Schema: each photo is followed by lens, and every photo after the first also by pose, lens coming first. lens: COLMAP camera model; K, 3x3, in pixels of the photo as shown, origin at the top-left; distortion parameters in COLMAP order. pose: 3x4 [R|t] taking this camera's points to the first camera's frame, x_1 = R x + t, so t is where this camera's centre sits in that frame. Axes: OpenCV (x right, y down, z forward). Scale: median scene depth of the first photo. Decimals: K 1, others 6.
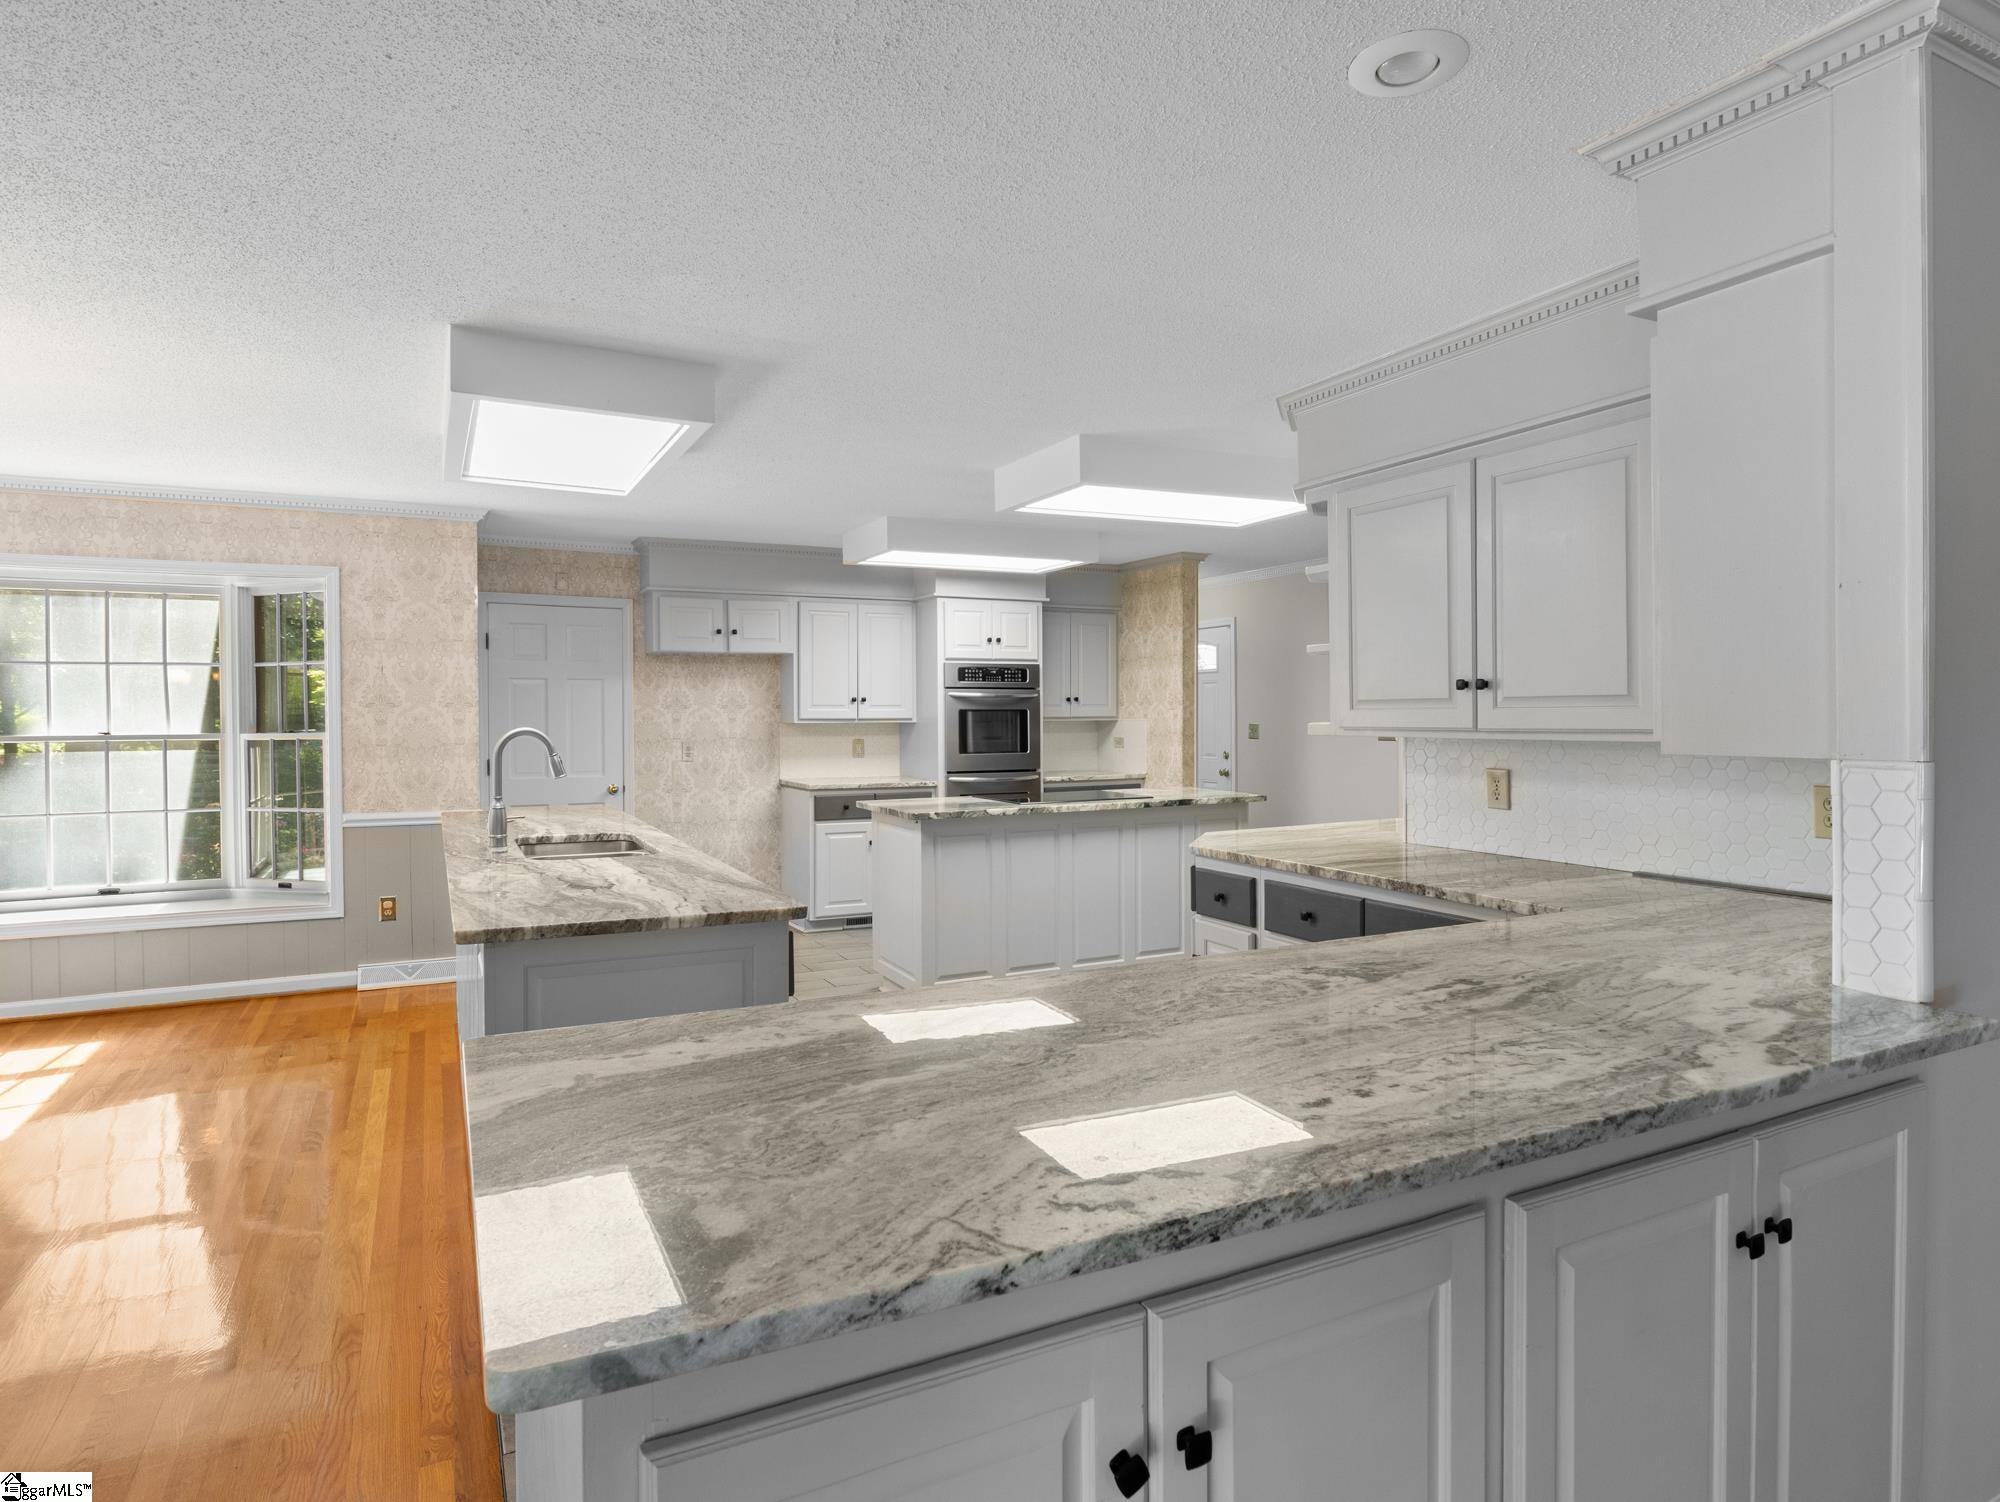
lens RADIAL K [[1136.5, 0, 992.2], [0, 1136.5, 718.6], [0, 0, 1]] dist [-0.006746, -0.002334]
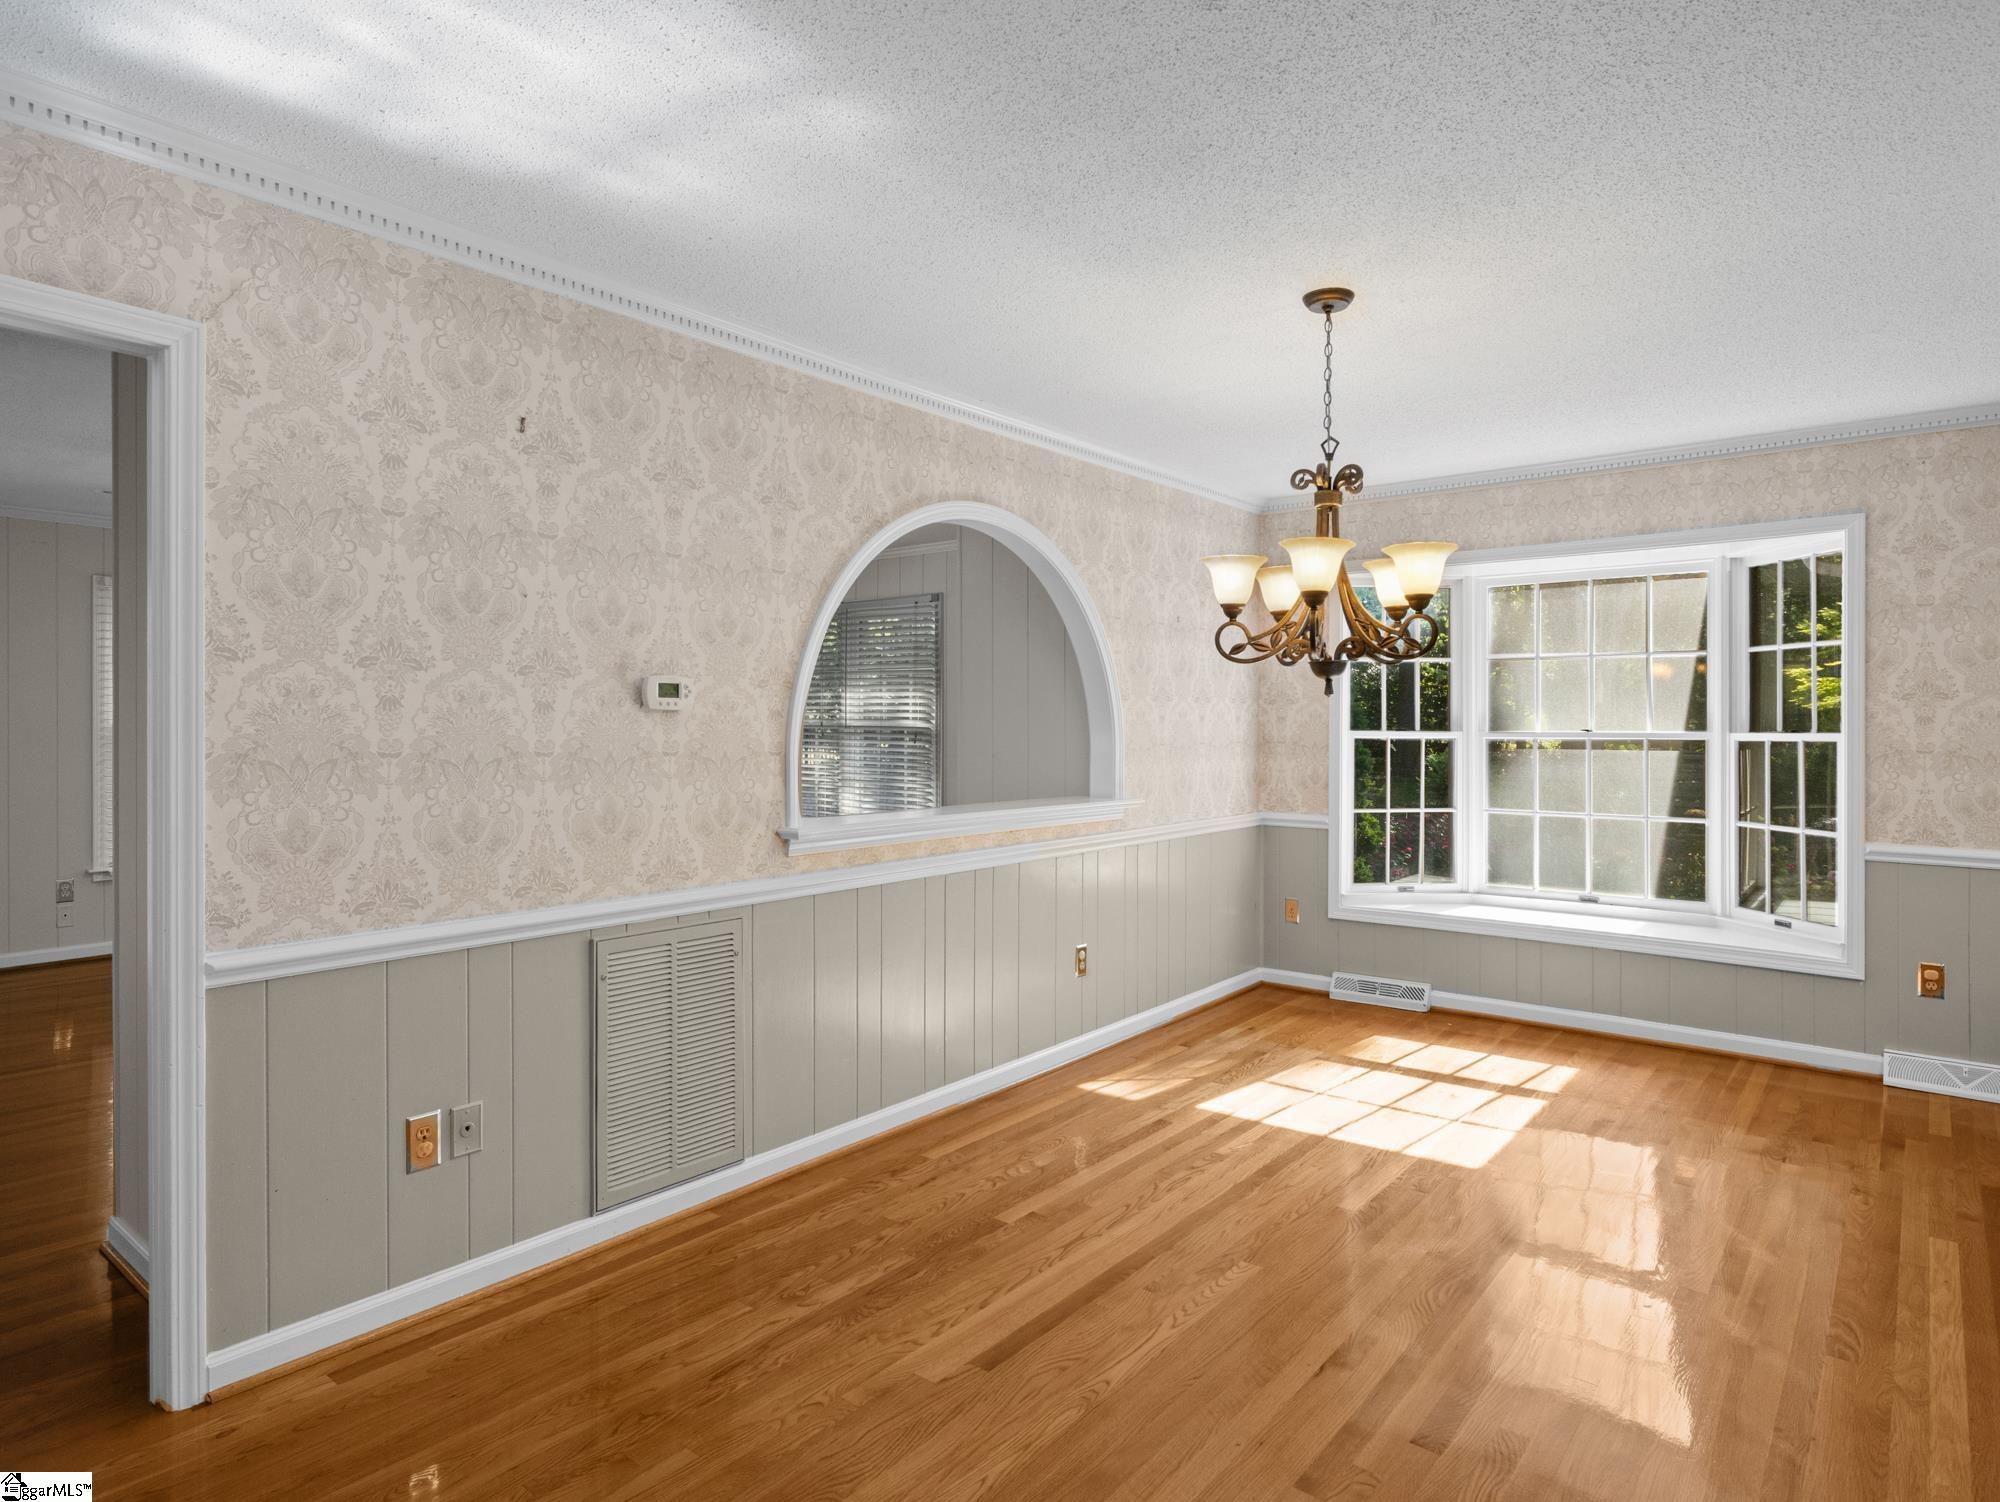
lens RADIAL K [[1136.5, 0, 1019.2], [0, 1136.5, 734.6], [0, 0, 1]] dist [-0.006746, -0.002334]
pose [[0.421989, 0.017234, -0.906437, -0.131637], [-0.005993, 0.999850, 0.016220, 0.004228], [0.906581, -0.001413, 0.422029, 0.176070]]
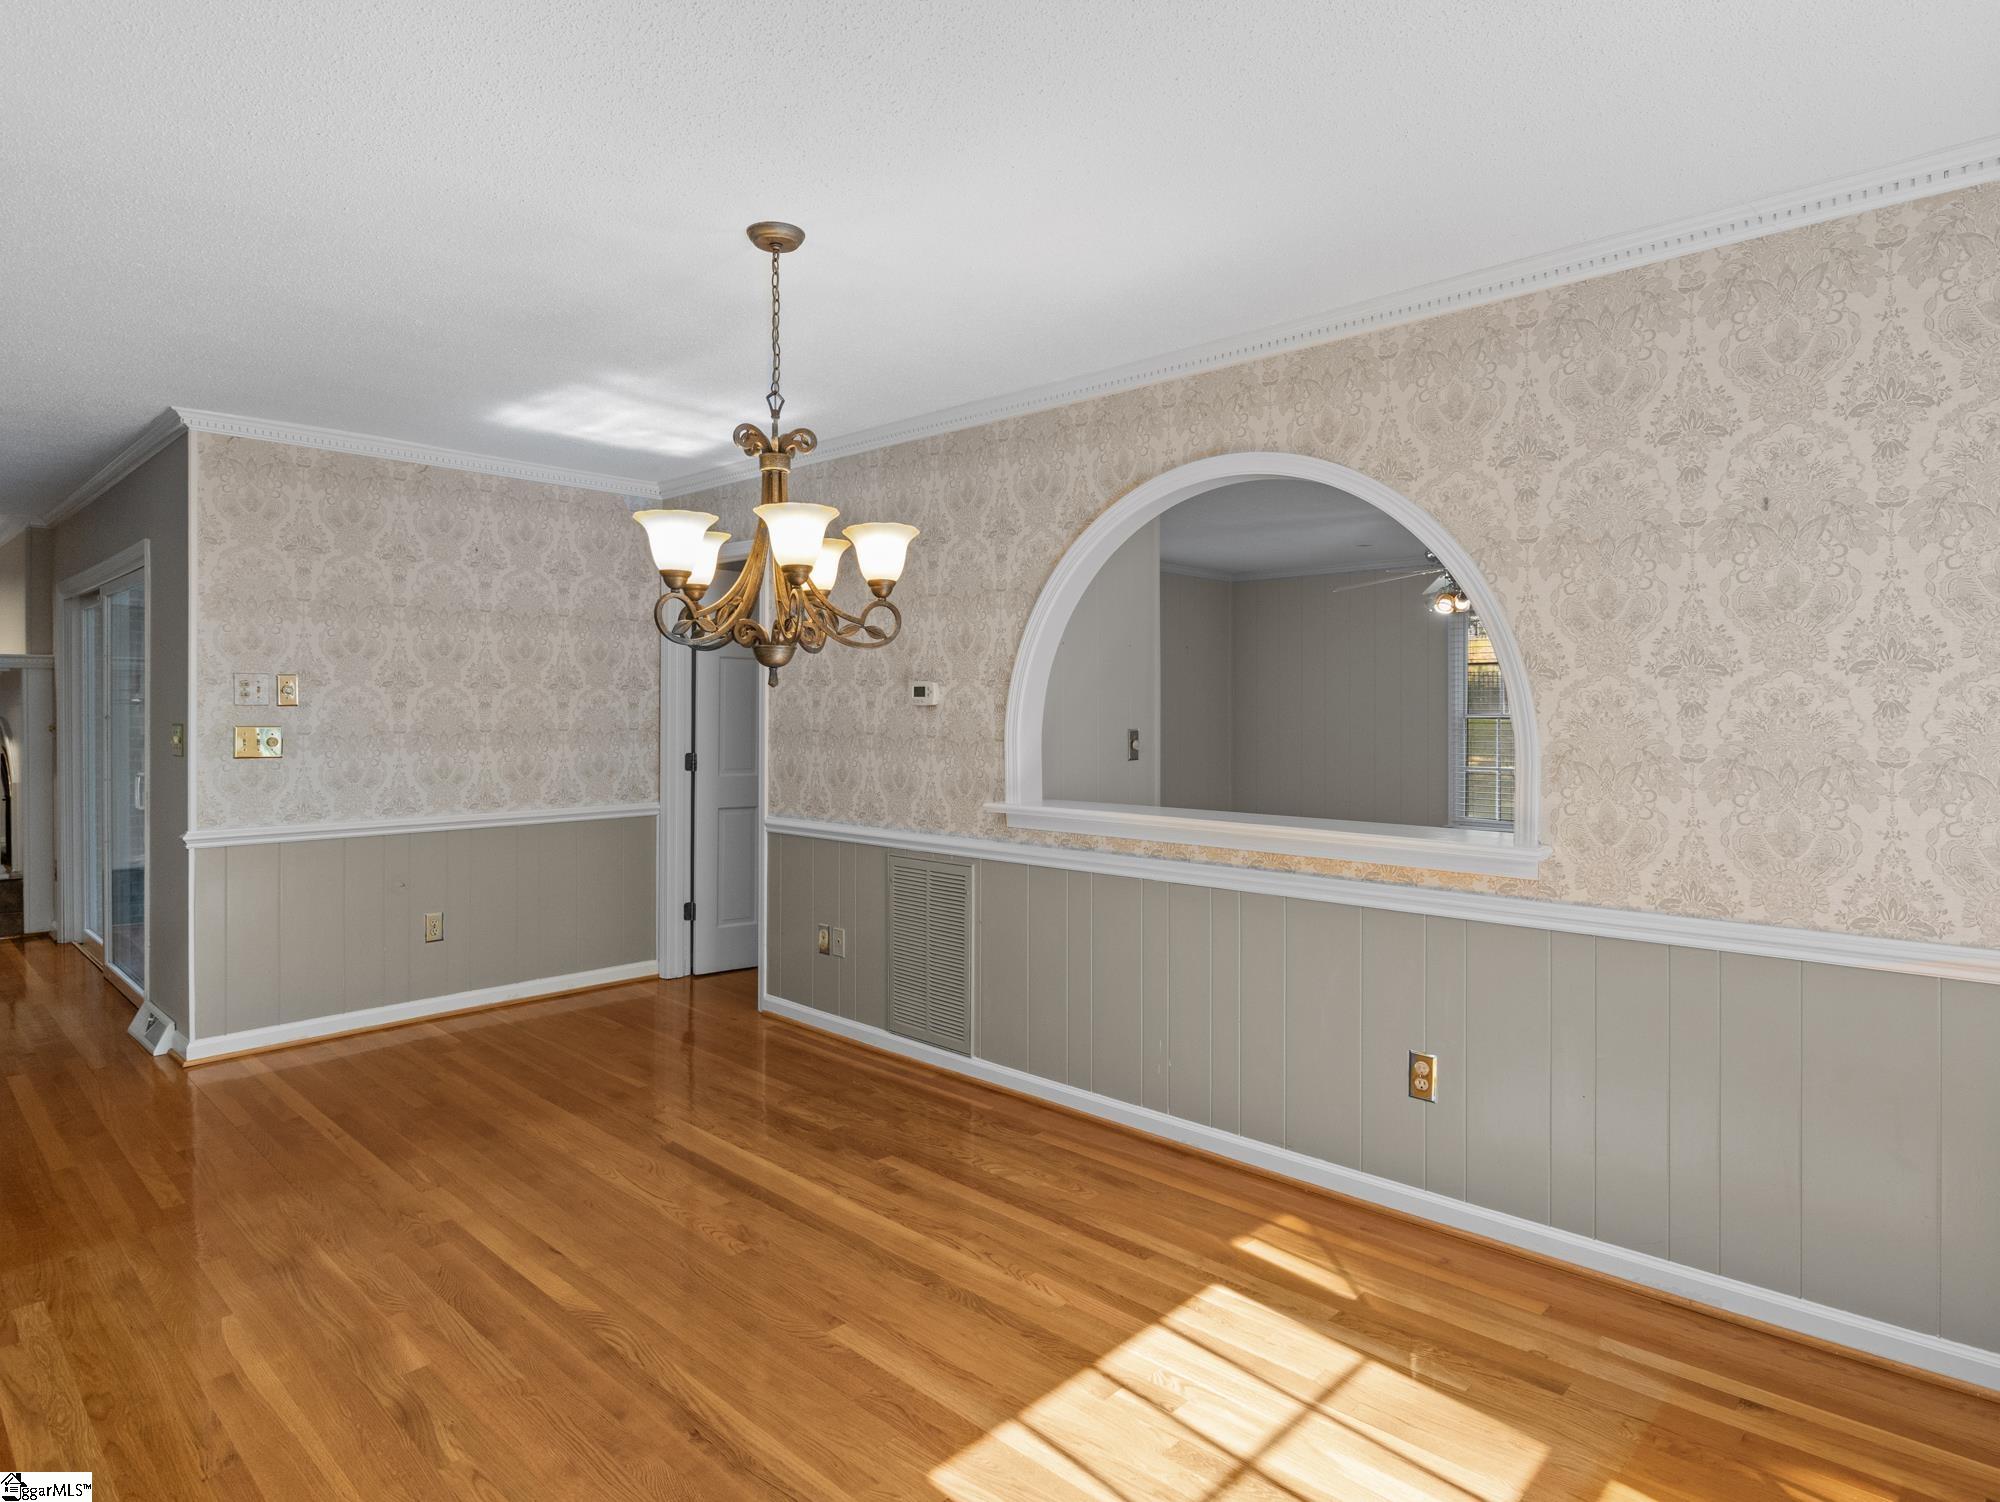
lens RADIAL K [[1136.5, 0, 1021.4], [0, 1136.5, 738.0], [0, 0, 1]] dist [-0.006746, -0.002334]
pose [[-0.937377, 0.001825, -0.348311, -0.486519], [-0.004614, 0.999833, 0.017656, 0.010418], [0.348285, 0.018157, -0.937213, 0.999302]]
